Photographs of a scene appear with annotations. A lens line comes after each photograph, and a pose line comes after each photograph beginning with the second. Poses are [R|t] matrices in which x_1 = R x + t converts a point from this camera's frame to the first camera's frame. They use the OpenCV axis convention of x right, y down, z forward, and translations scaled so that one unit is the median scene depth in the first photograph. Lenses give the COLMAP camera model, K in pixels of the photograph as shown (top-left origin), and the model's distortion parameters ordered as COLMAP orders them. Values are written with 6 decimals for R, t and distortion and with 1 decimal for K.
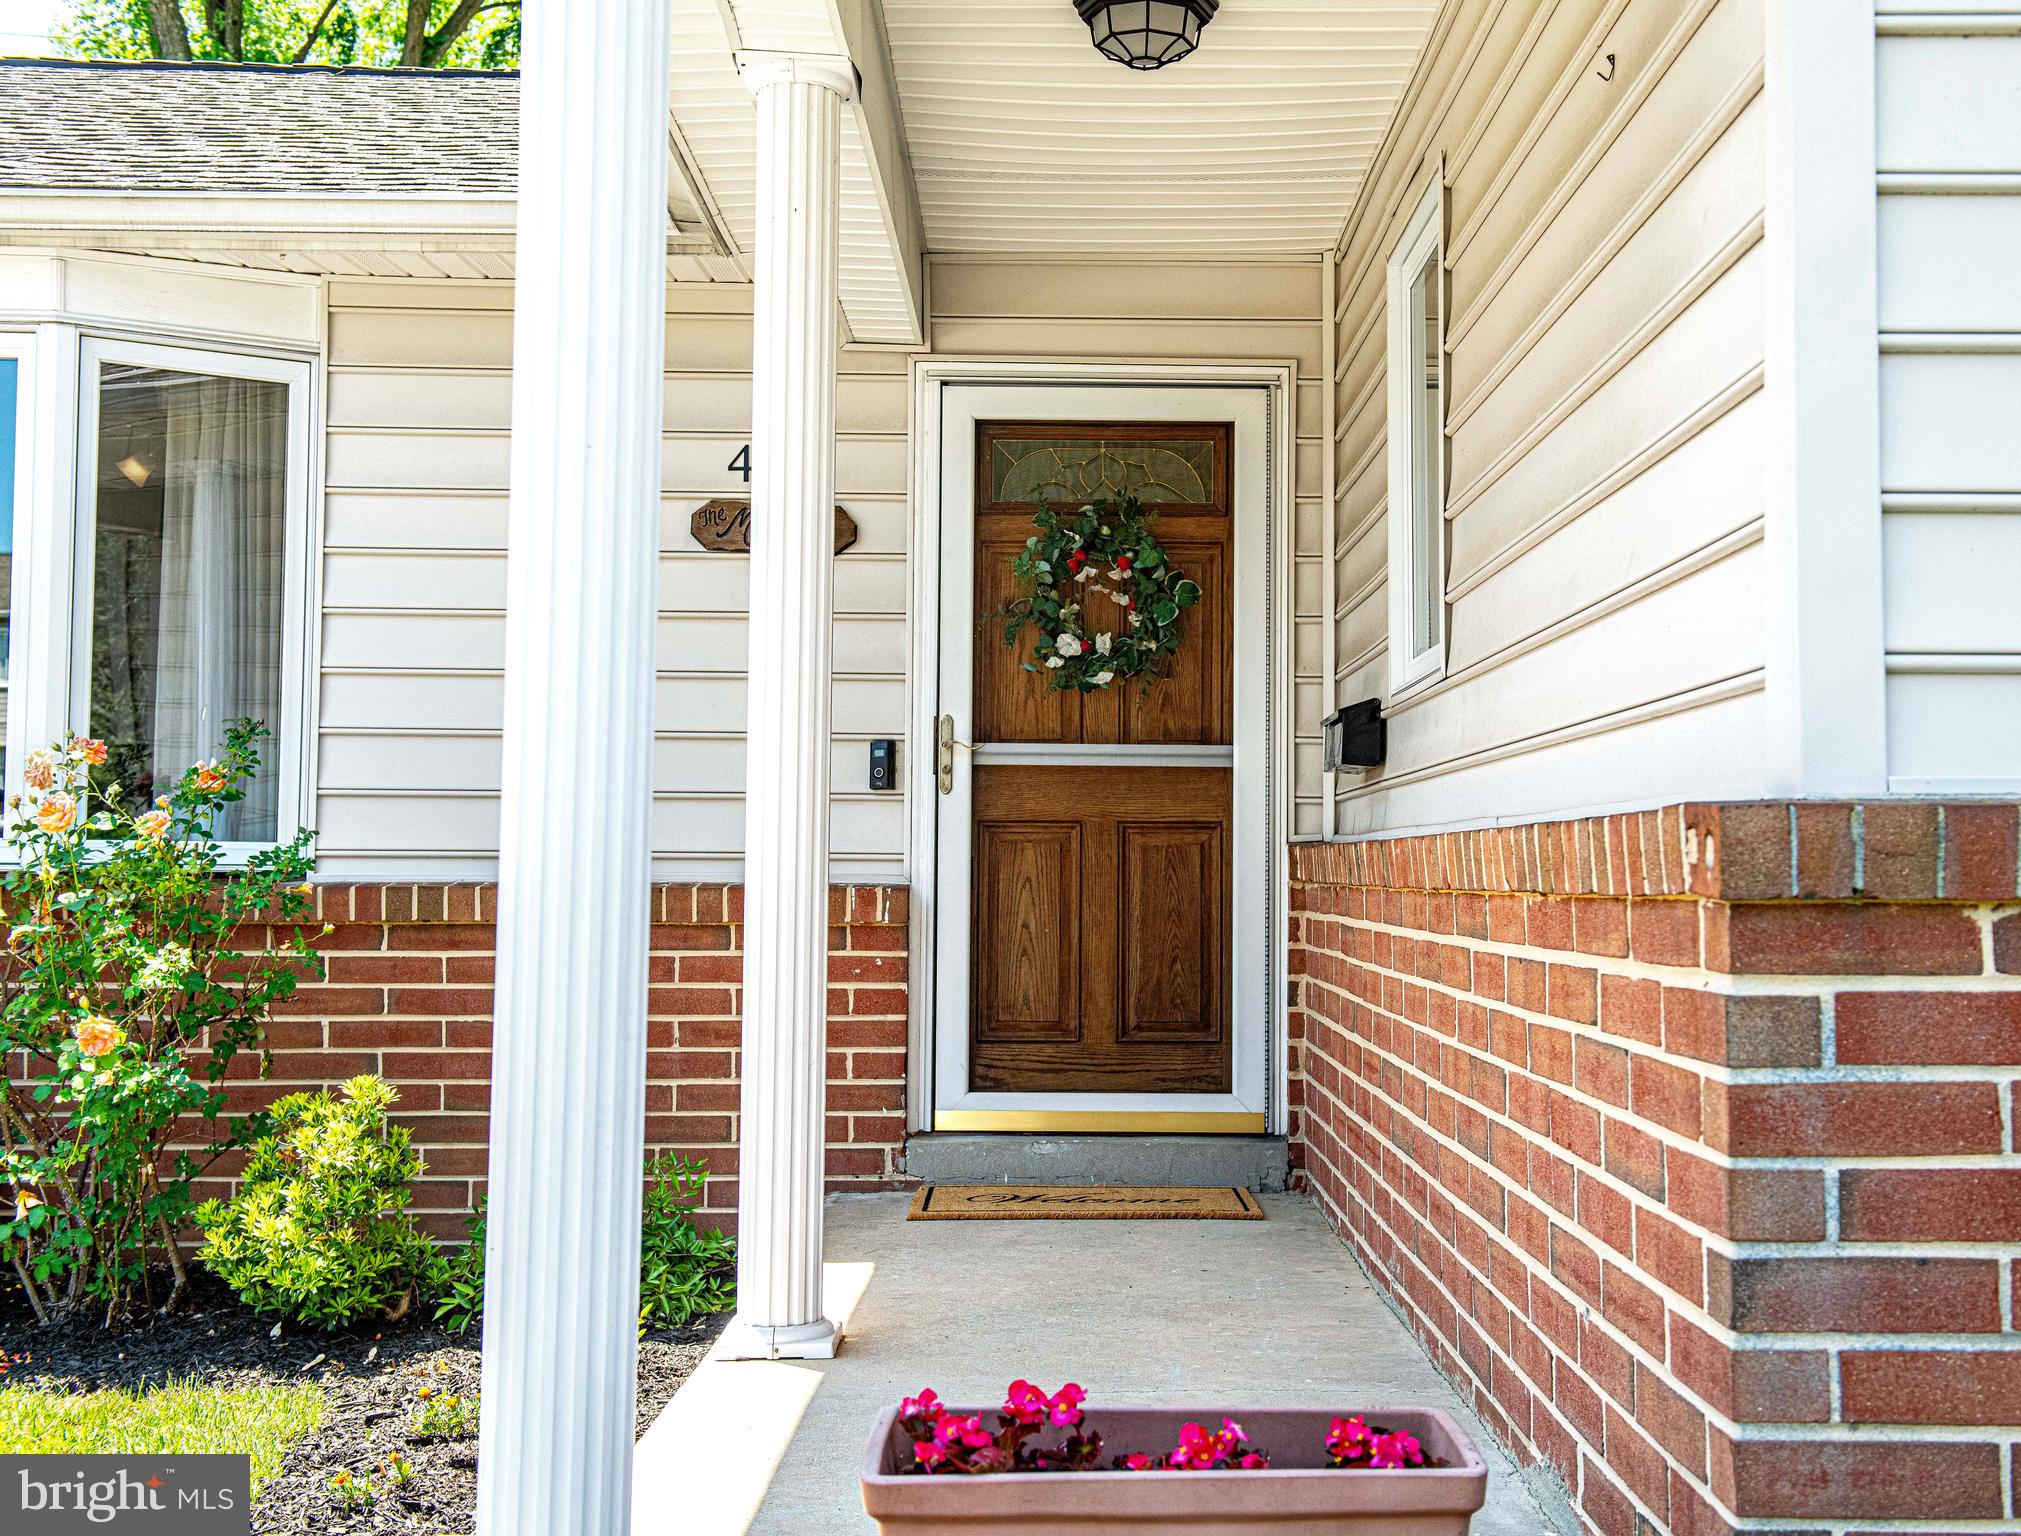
lens RADIAL K [[2422.6, 0, 1030.7], [0, 2422.6, 752.0], [0, 0, 1]] dist [0.127202, 0.000000]
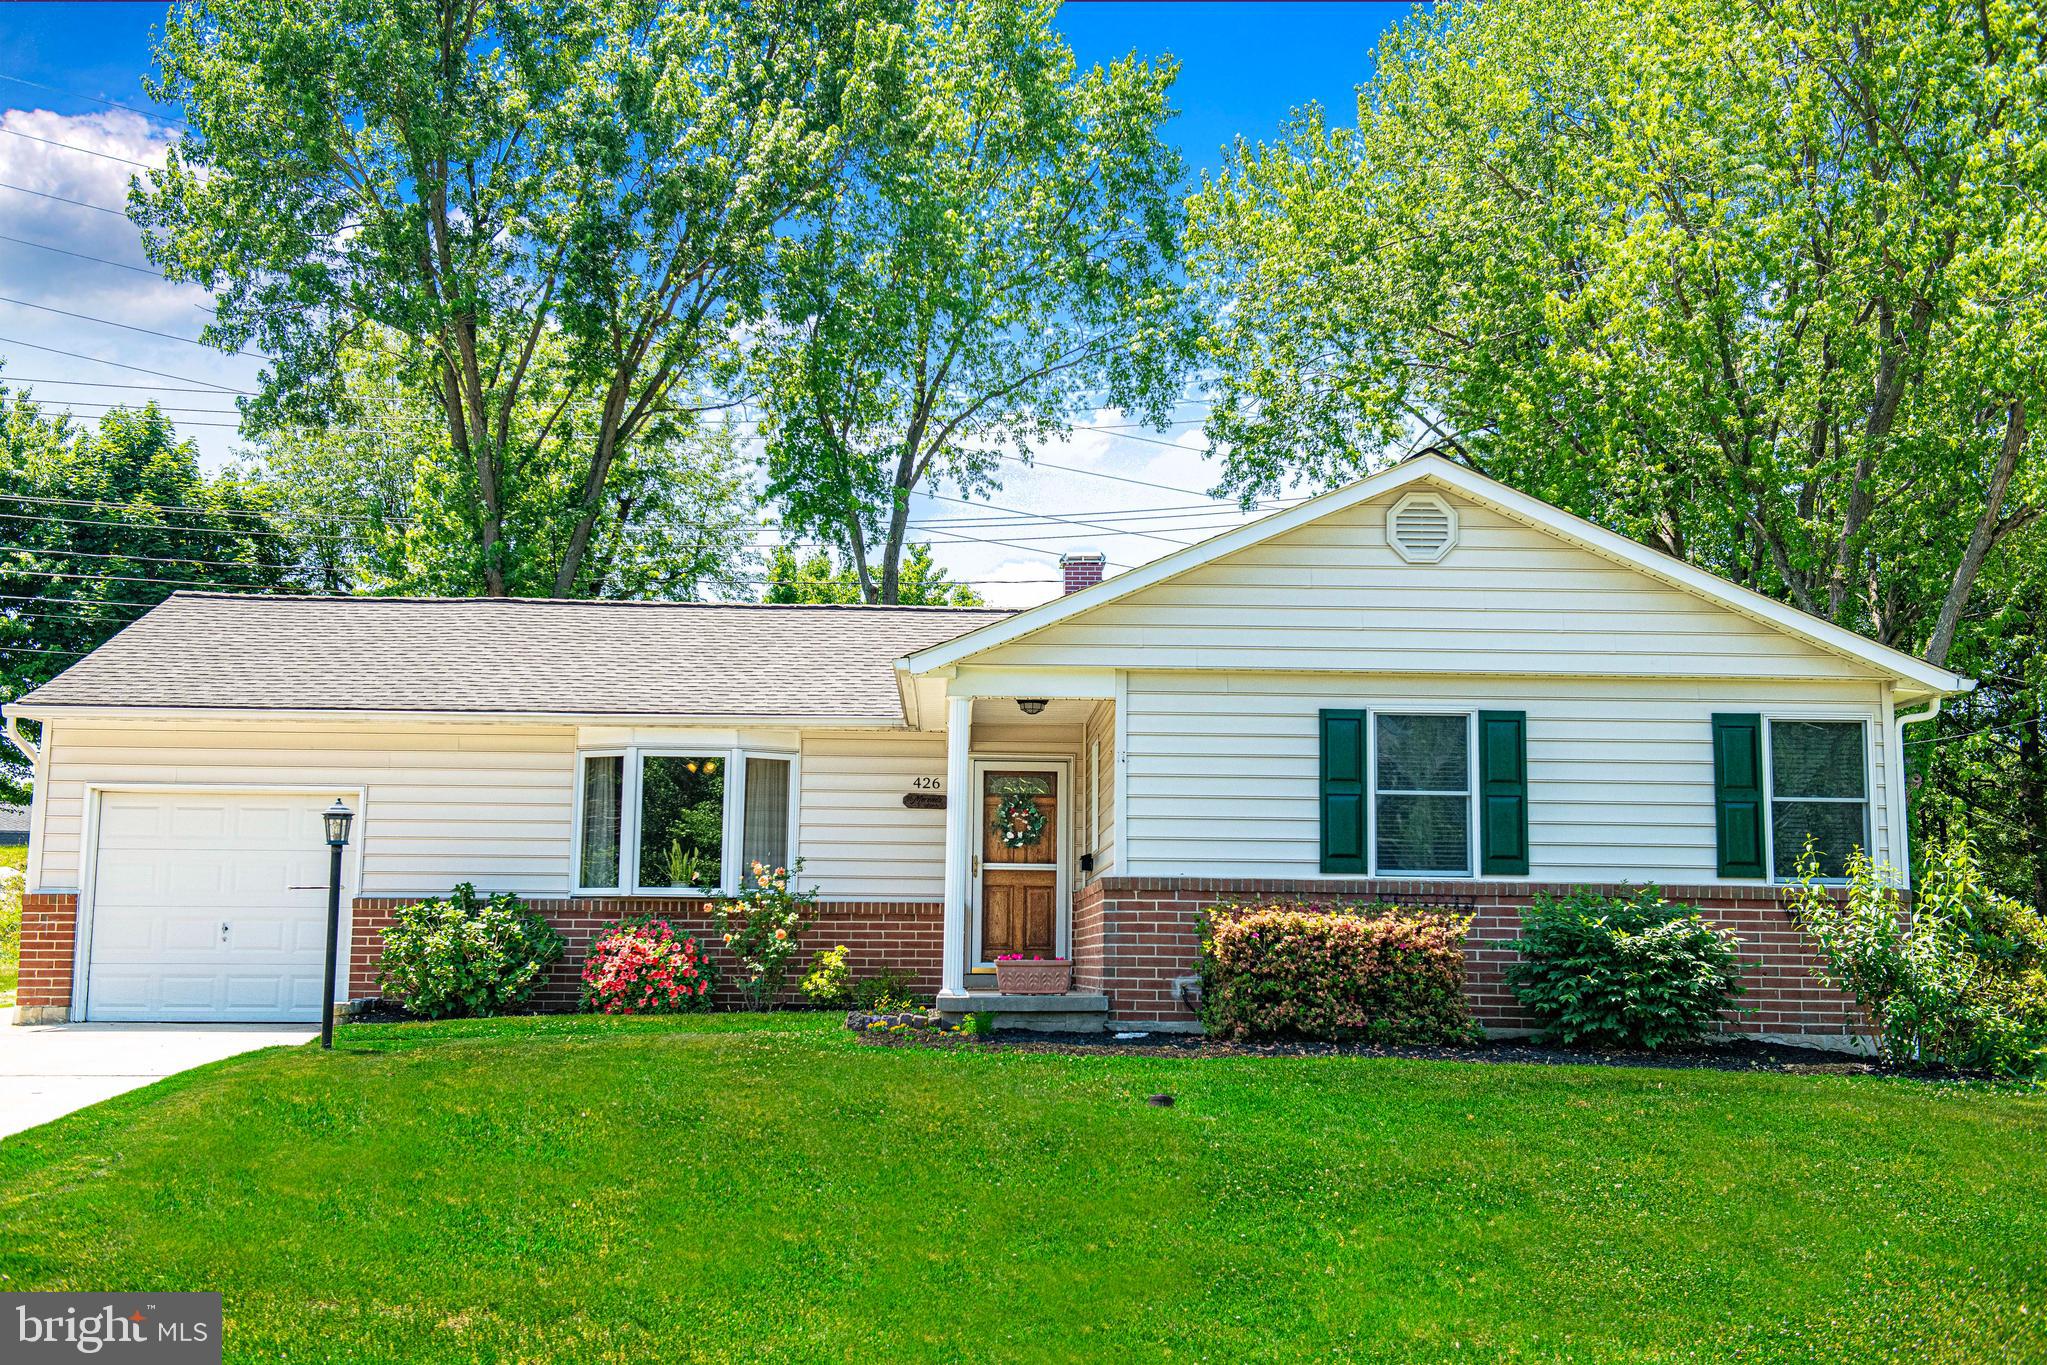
lens RADIAL K [[2311.3, 0, 1018.1], [0, 2311.3, 688.4], [0, 0, 1]] dist [0.062041, 0.000000]
pose [[0.999195, 0.007865, 0.039328, -0.106553], [-0.005178, 0.997675, -0.067960, -0.028751], [-0.039771, 0.067702, 0.996913, -2.358204]]
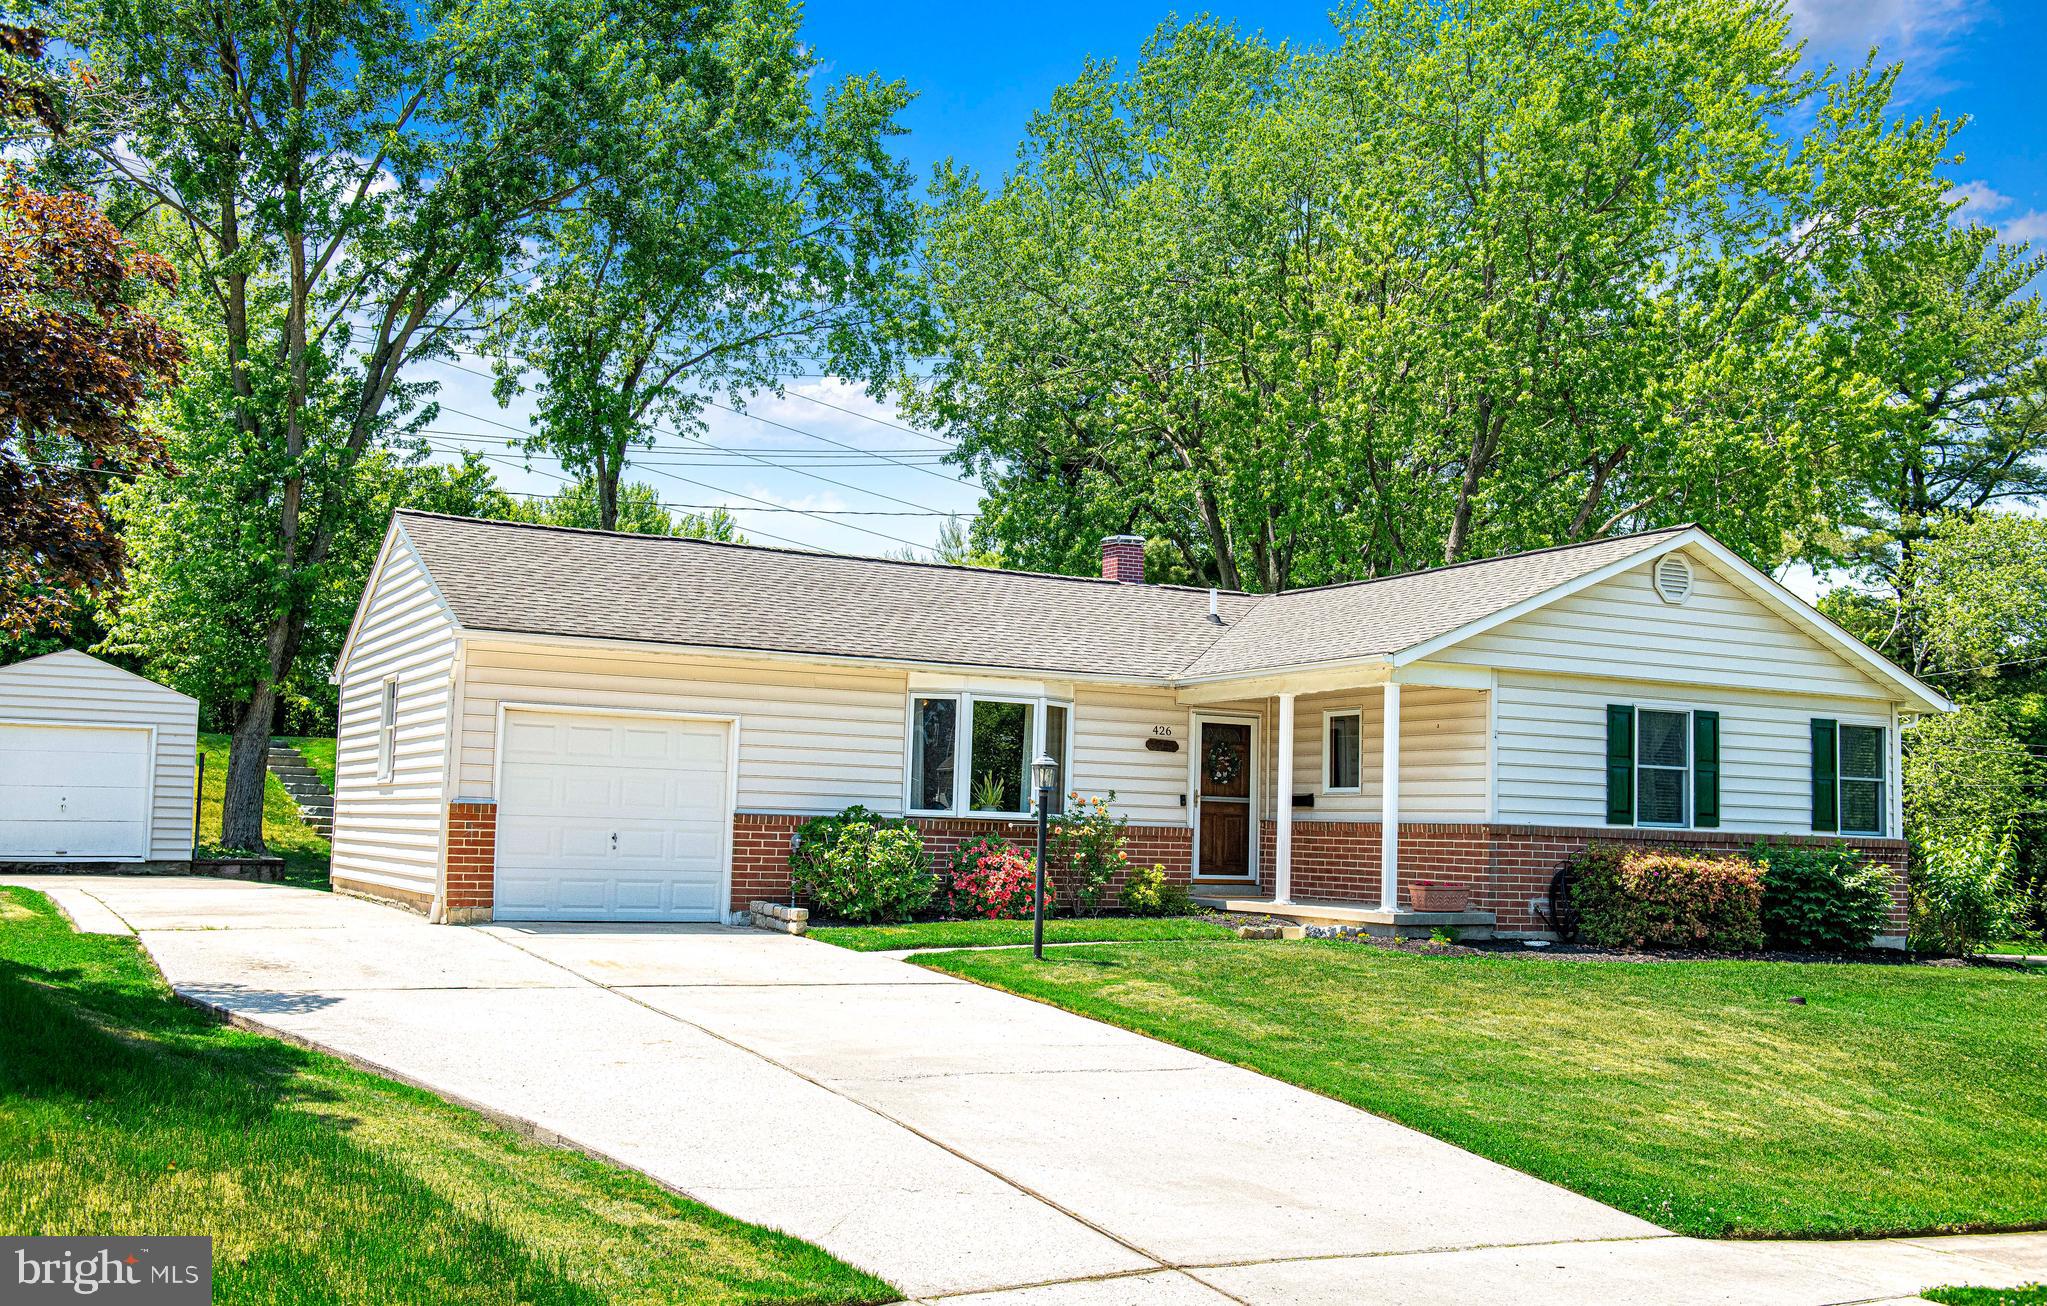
lens RADIAL K [[2031.5, 0, 1006.4], [0, 2031.5, 653.6], [0, 0, 1]] dist [0.007970, 0.000000]
pose [[0.885627, 0.059325, 0.460592, -2.058122], [-0.045821, 0.998130, -0.040456, -0.096665], [-0.462131, 0.014724, 0.886689, -2.123095]]
